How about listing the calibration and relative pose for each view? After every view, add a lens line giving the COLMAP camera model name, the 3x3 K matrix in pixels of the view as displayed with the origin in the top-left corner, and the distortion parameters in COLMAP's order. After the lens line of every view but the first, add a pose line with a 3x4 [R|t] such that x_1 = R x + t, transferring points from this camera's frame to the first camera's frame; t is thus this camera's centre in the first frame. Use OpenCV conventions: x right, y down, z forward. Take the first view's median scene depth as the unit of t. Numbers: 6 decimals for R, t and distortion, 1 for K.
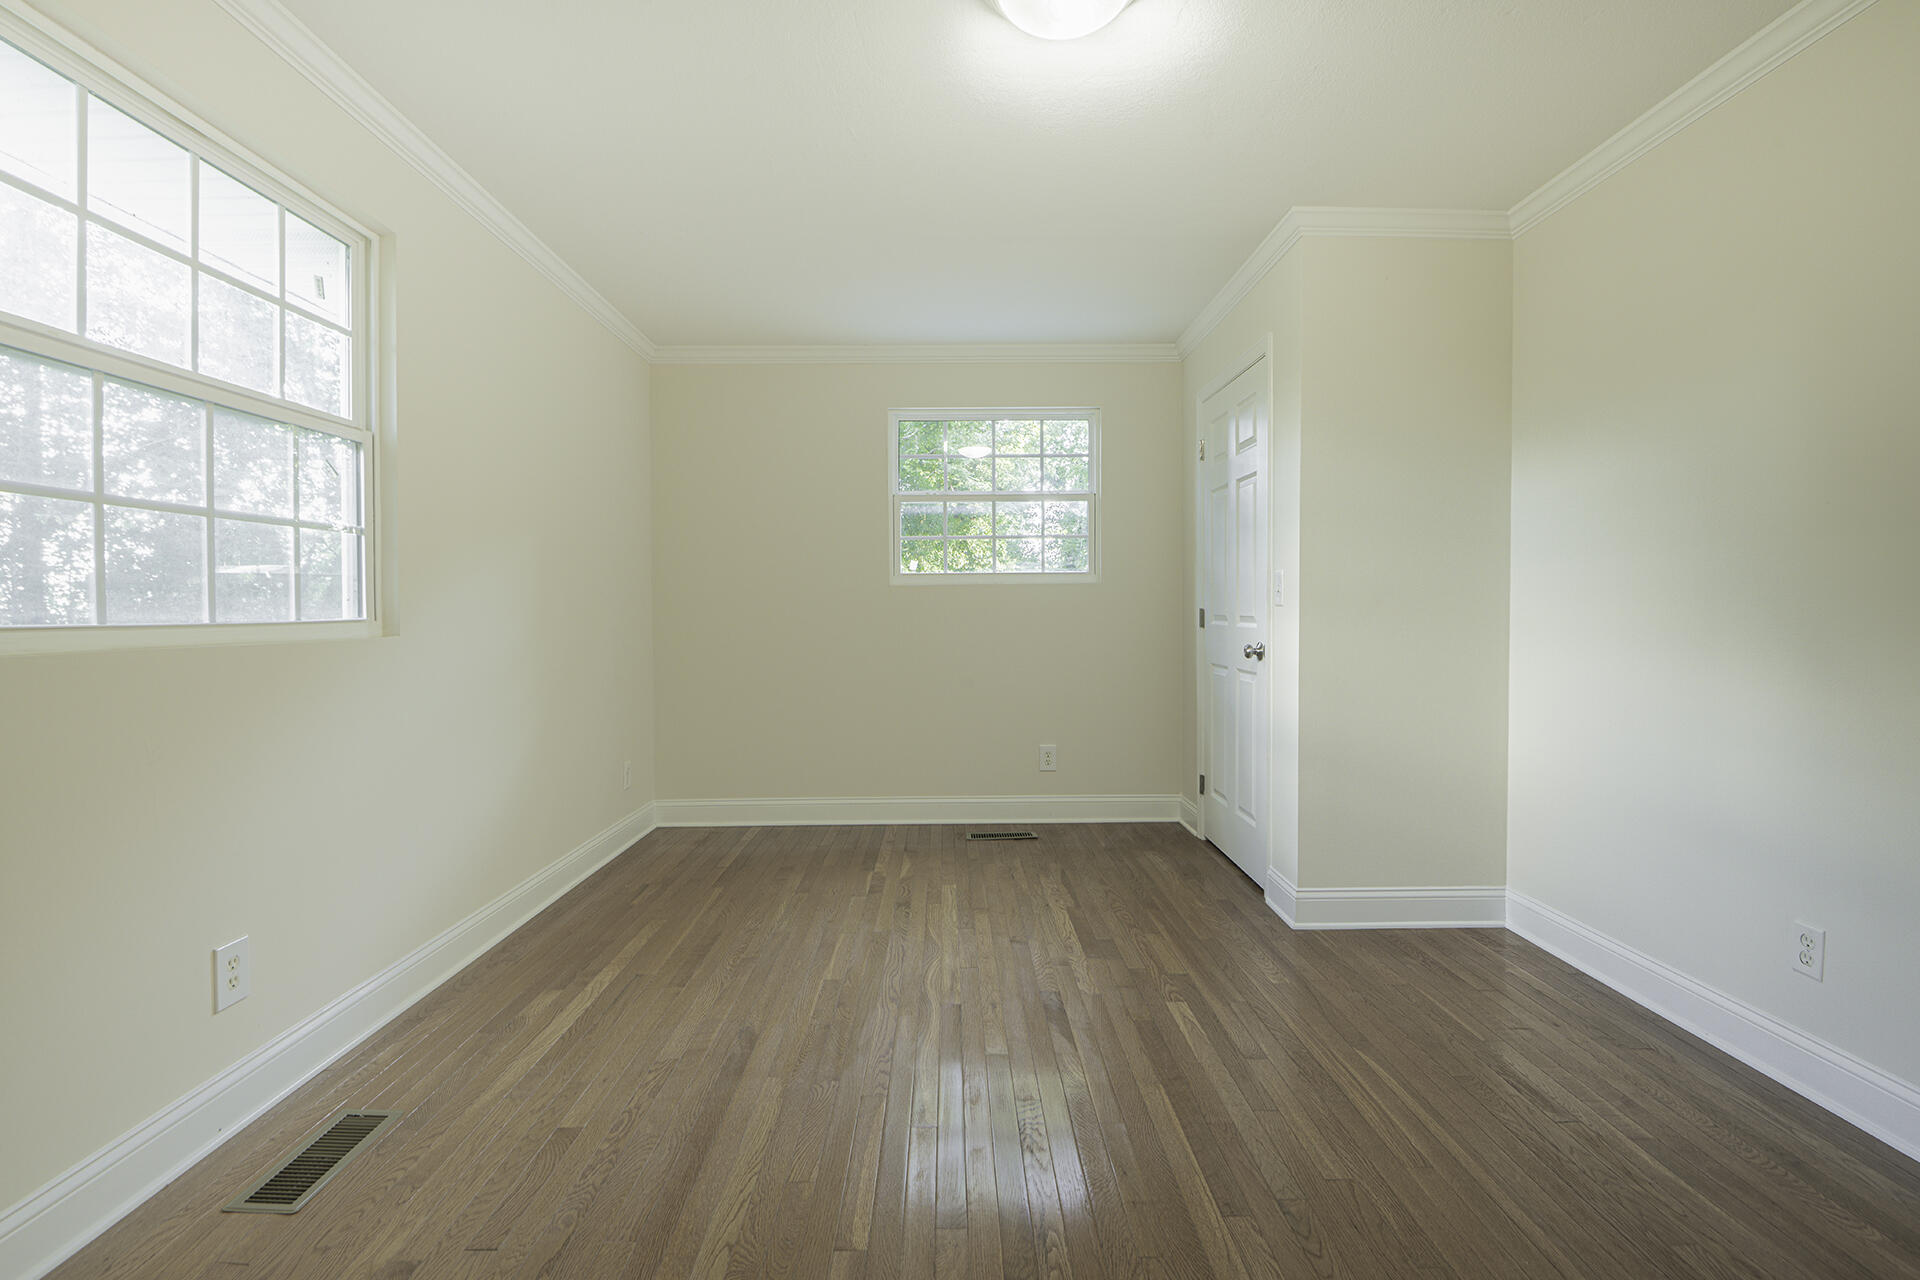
lens RADIAL K [[889.2, 0, 956.0], [0, 889.2, 615.1], [0, 0, 1]] dist [-0.002637, -0.010709]
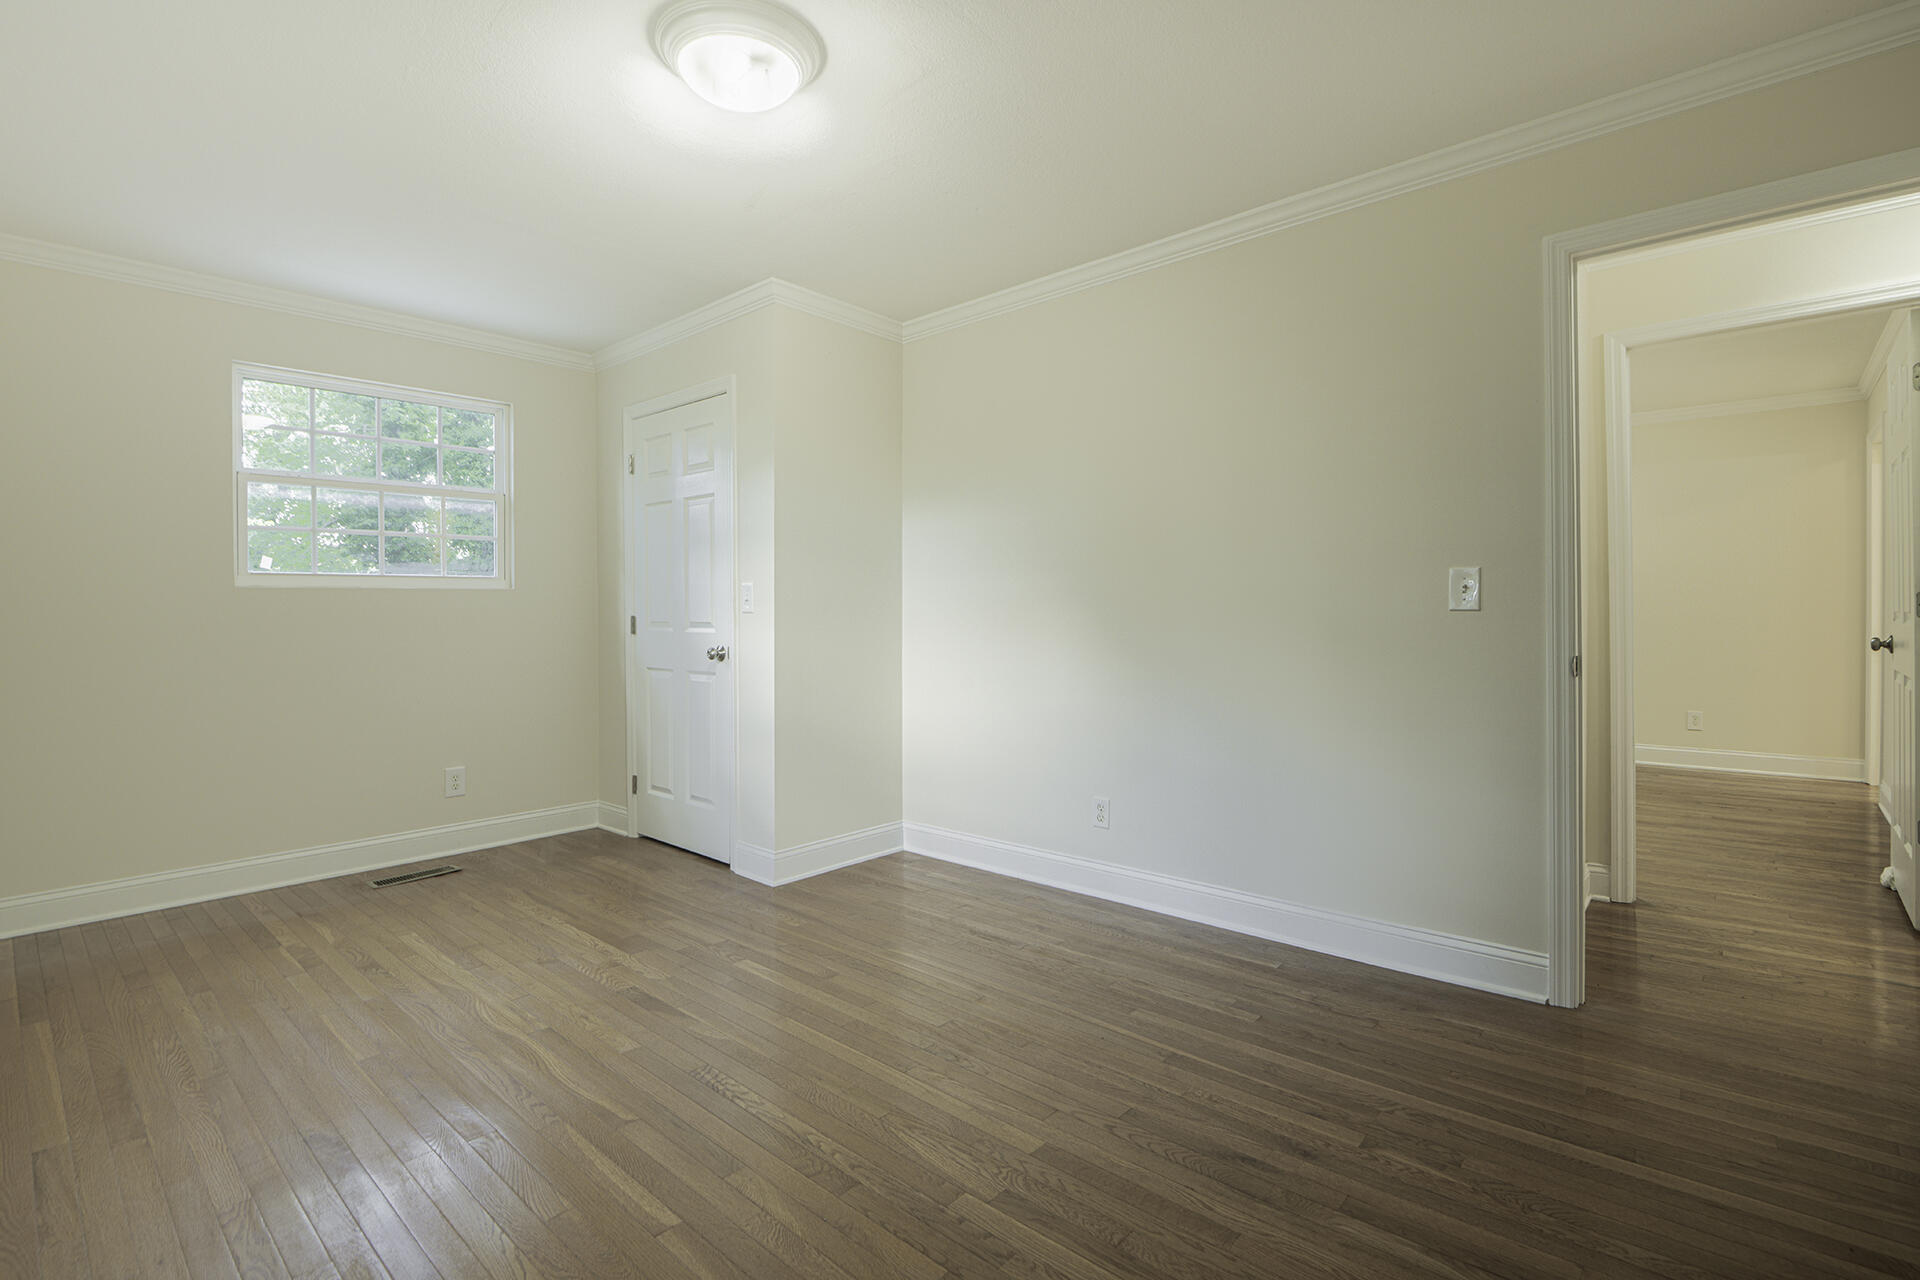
lens RADIAL K [[889.2, 0, 956.0], [0, 889.2, 615.1], [0, 0, 1]] dist [-0.002637, -0.010709]
pose [[0.675369, -0.002688, 0.737475, -0.317953], [0.009656, 0.999940, -0.005198, 0.000861], [-0.737417, 0.010632, 0.675354, 0.018597]]
